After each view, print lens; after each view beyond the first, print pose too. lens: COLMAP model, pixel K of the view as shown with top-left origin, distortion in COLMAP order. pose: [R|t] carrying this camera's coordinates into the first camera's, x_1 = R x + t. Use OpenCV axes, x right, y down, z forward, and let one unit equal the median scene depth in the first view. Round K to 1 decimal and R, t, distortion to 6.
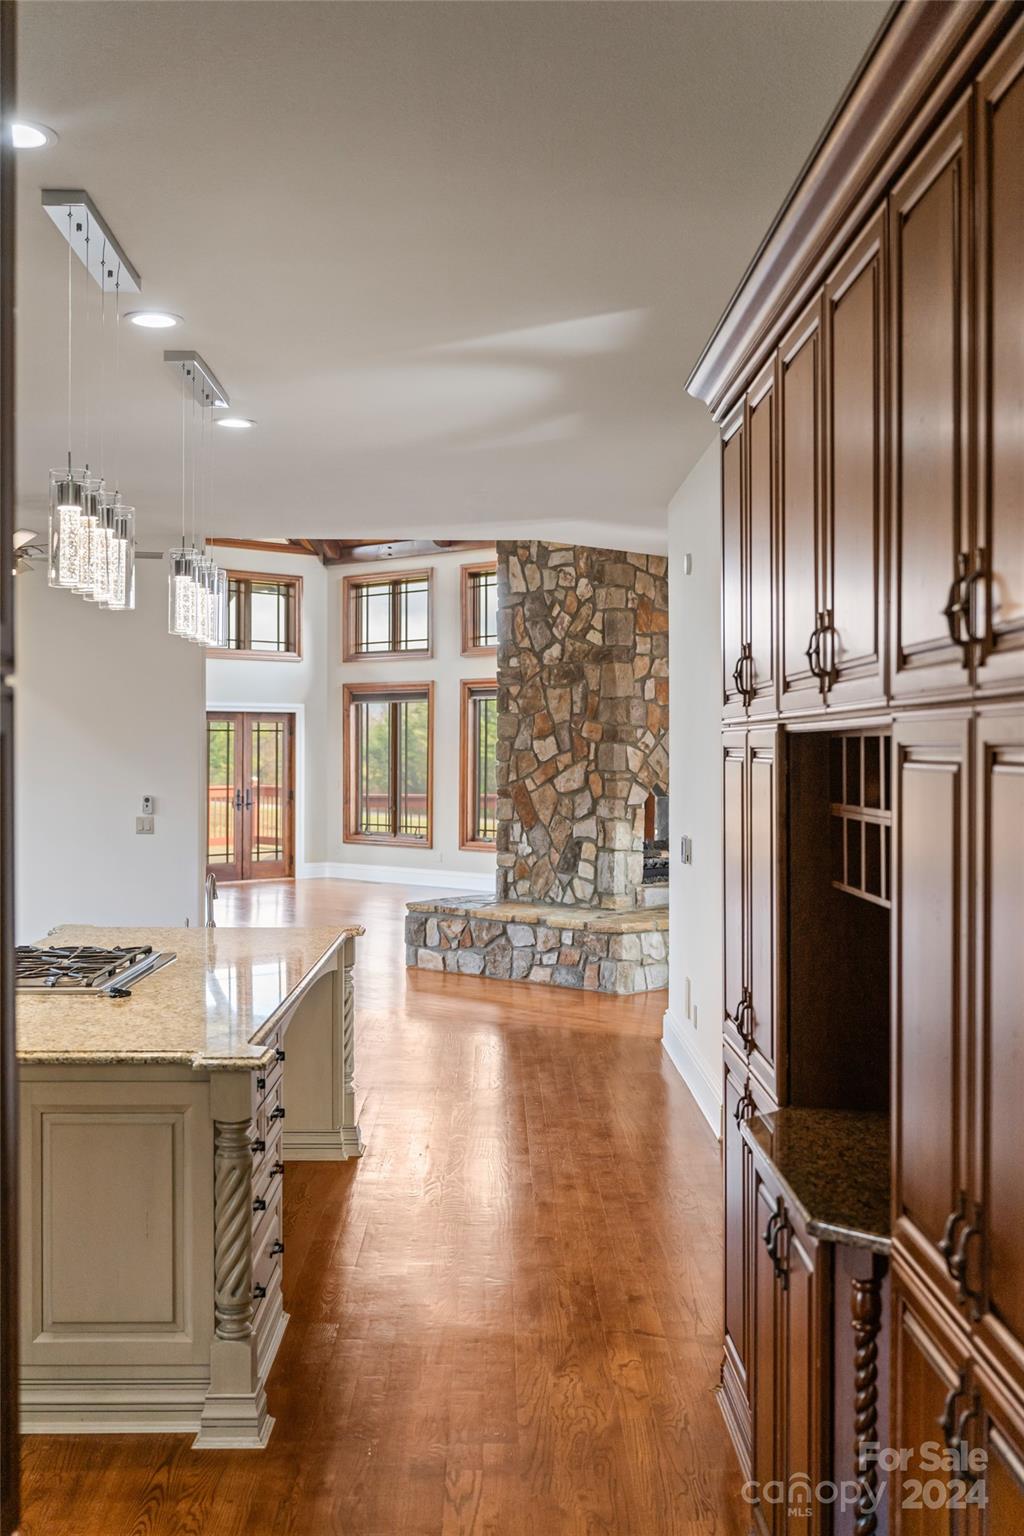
lens RADIAL K [[1689.9, 0, 509.9], [0, 1689.9, 758.1], [0, 0, 1]] dist [-0.002693, 0.001489]
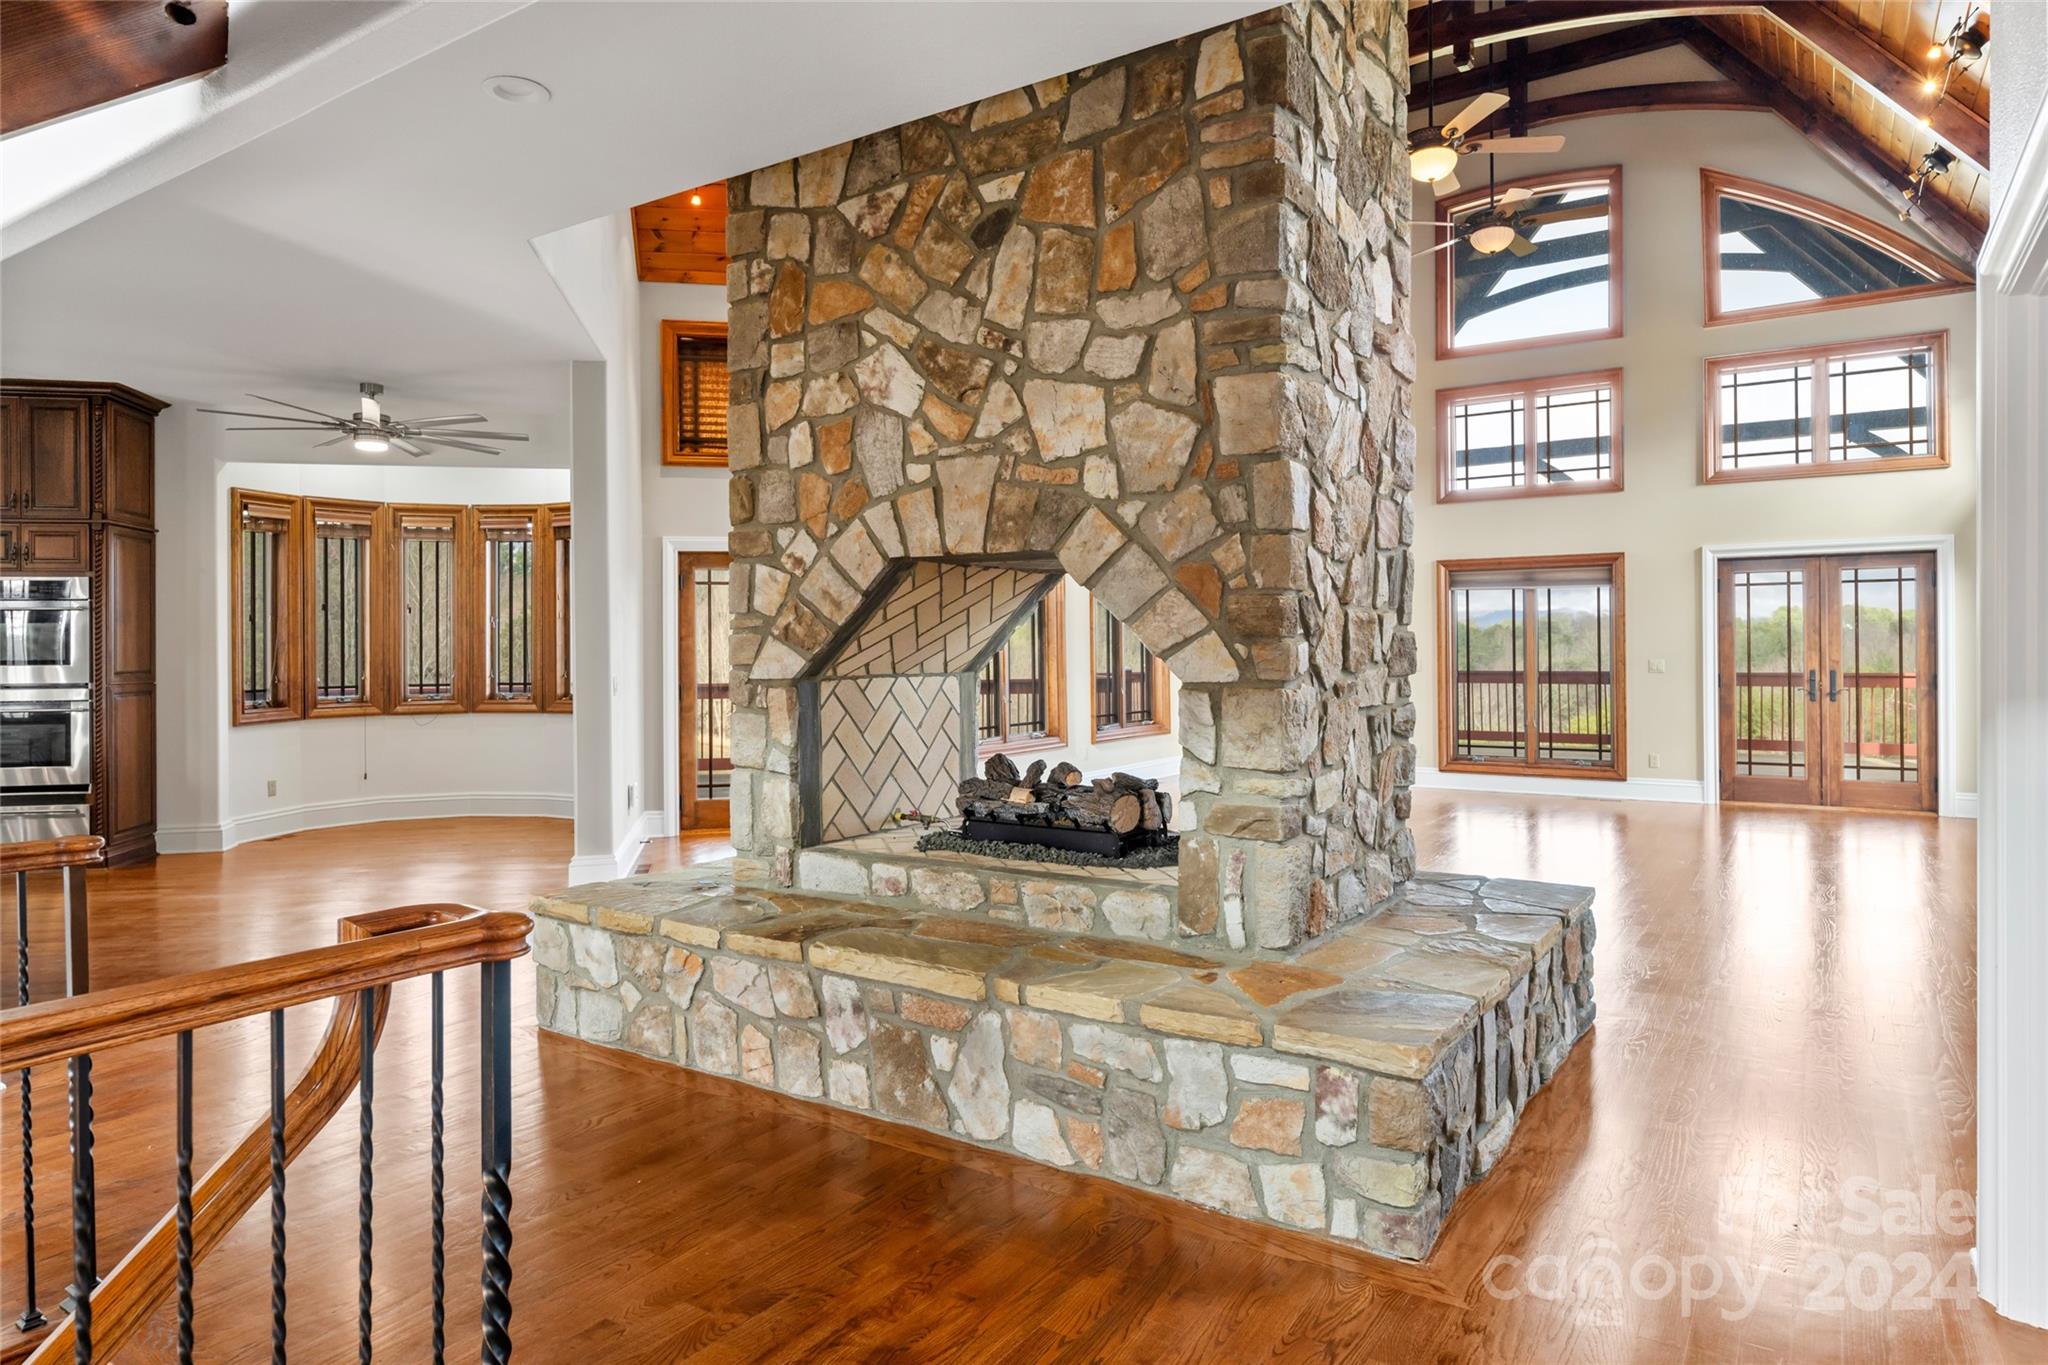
lens RADIAL K [[1229.8, 0, 1000.6], [0, 1229.8, 641.8], [0, 0, 1]] dist [-0.000720, -0.000251]
pose [[0.180825, -0.008413, -0.983479, 0.442178], [-0.000303, 0.999963, -0.008610, 0.019163], [0.983515, 0.001855, 0.180816, 0.990573]]
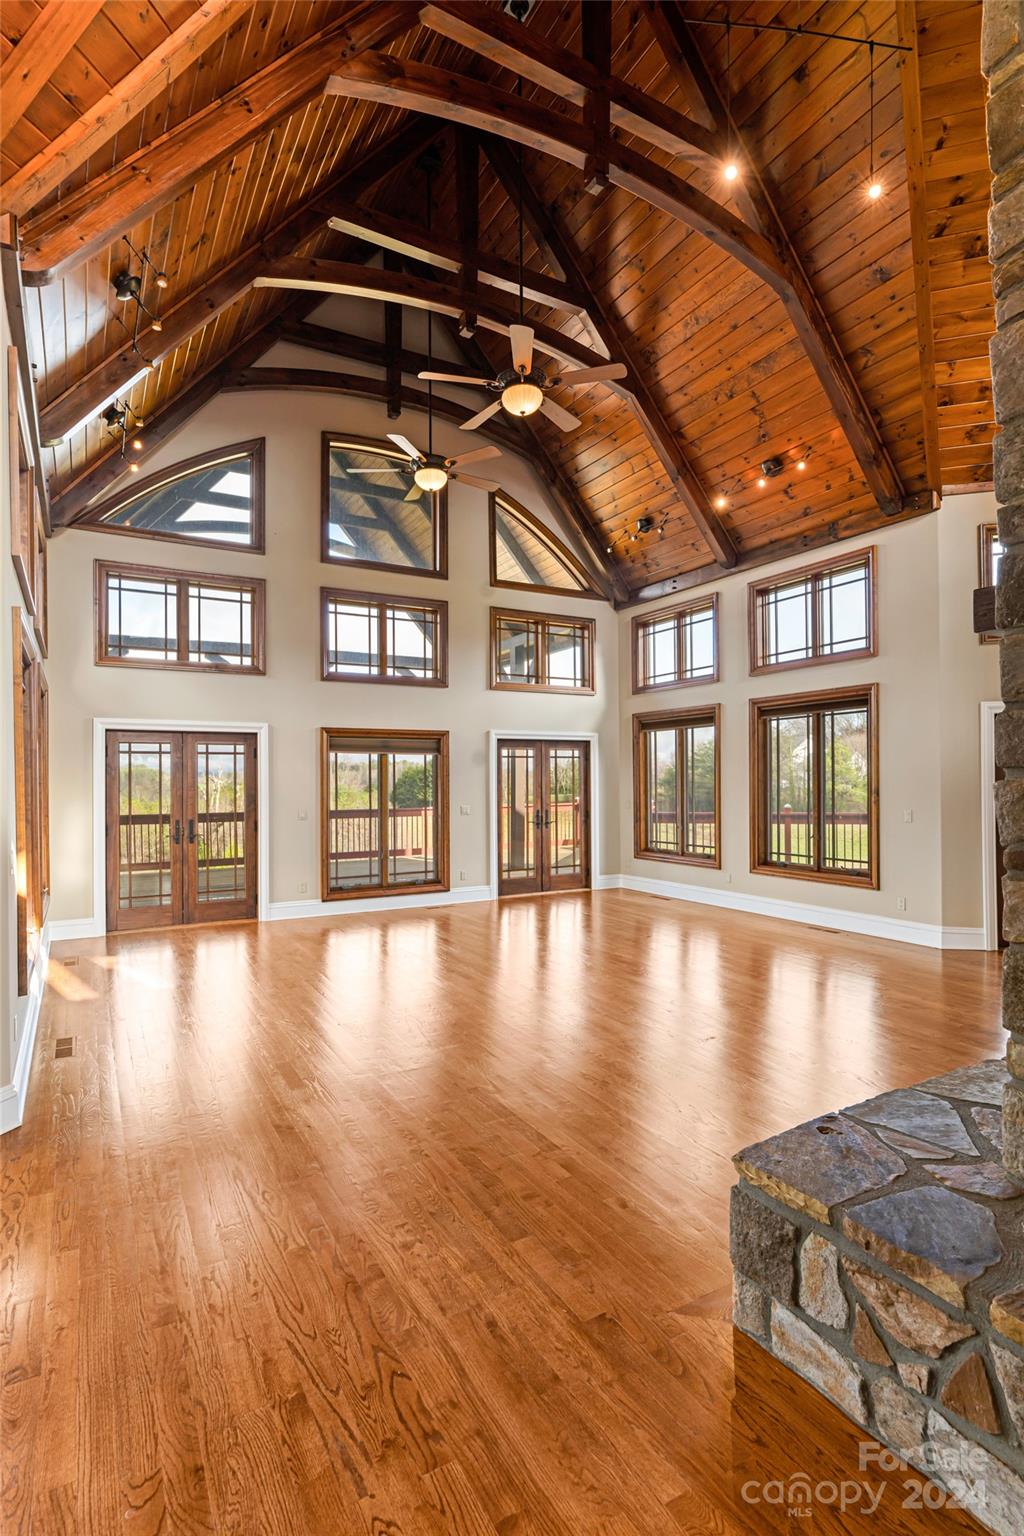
lens RADIAL K [[760.5, 0, 512.0], [0, 760.5, 768.0], [0, 0, 1]] dist [-0.001731, -0.000180]
pose [[0.960494, -0.013323, -0.277980, -0.063142], [0.006828, 0.999681, -0.024321, 0.004866], [0.278216, 0.021462, 0.960279, 0.860255]]
